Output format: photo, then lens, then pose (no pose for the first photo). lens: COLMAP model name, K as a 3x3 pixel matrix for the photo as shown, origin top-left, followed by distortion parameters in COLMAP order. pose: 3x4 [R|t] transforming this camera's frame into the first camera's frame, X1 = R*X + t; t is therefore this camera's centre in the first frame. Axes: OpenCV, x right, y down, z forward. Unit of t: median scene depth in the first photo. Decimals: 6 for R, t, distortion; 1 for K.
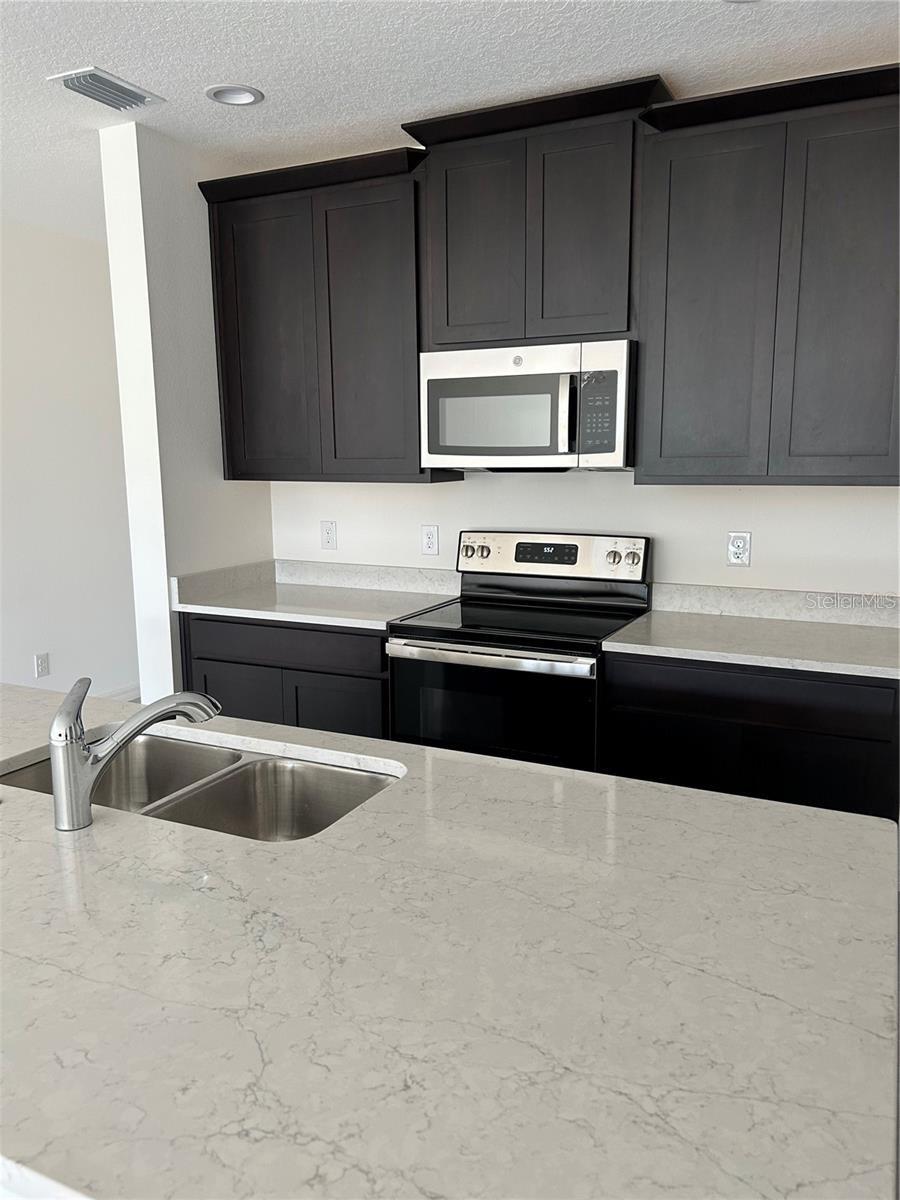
lens RADIAL K [[909.5, 0, 446.8], [0, 909.5, 602.3], [0, 0, 1]] dist [0.063316, -0.010236]
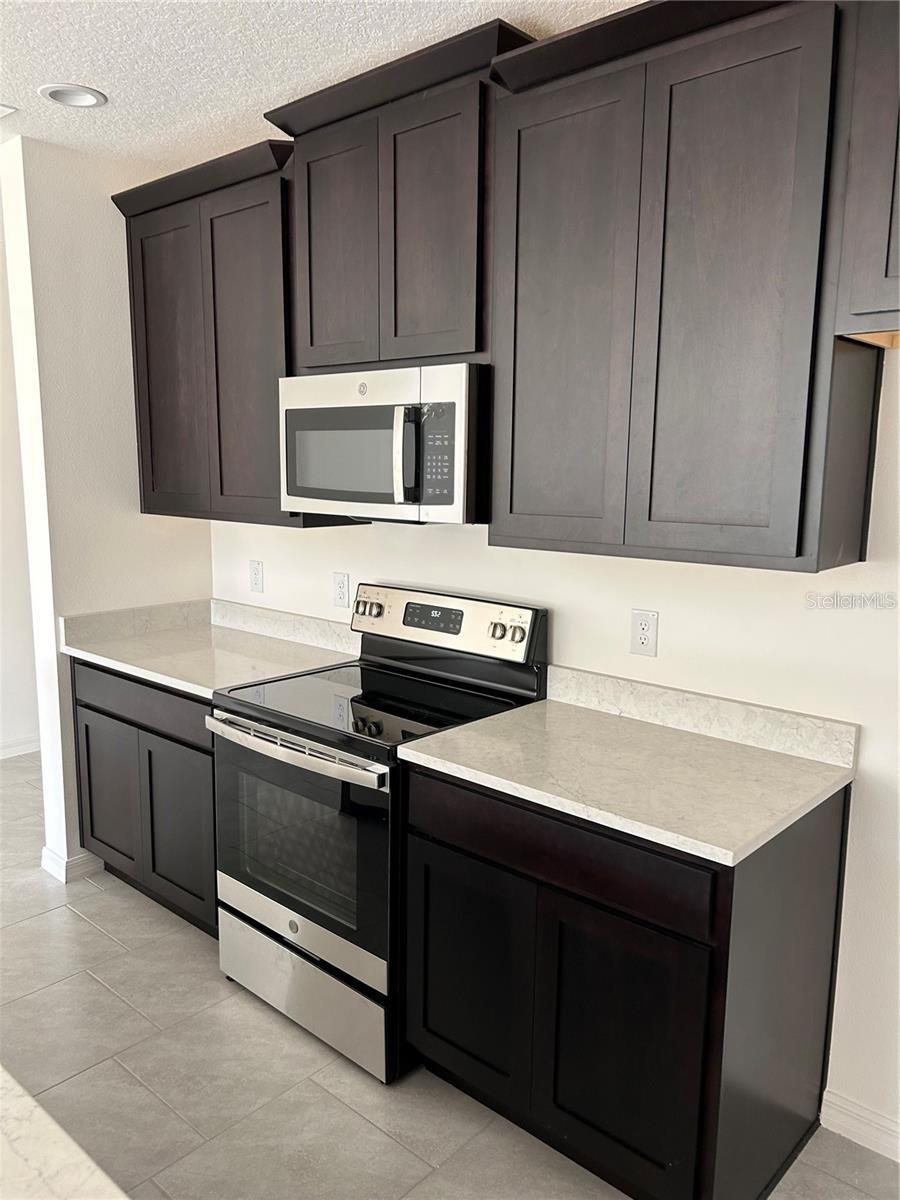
lens RADIAL K [[909.5, 0, 450.8], [0, 909.5, 600.6], [0, 0, 1]] dist [0.063316, -0.010236]
pose [[0.957578, 0.058334, -0.282209, 0.377562], [-0.060121, 0.998188, 0.002331, -0.076690], [0.281833, 0.014735, 0.959350, 0.224848]]
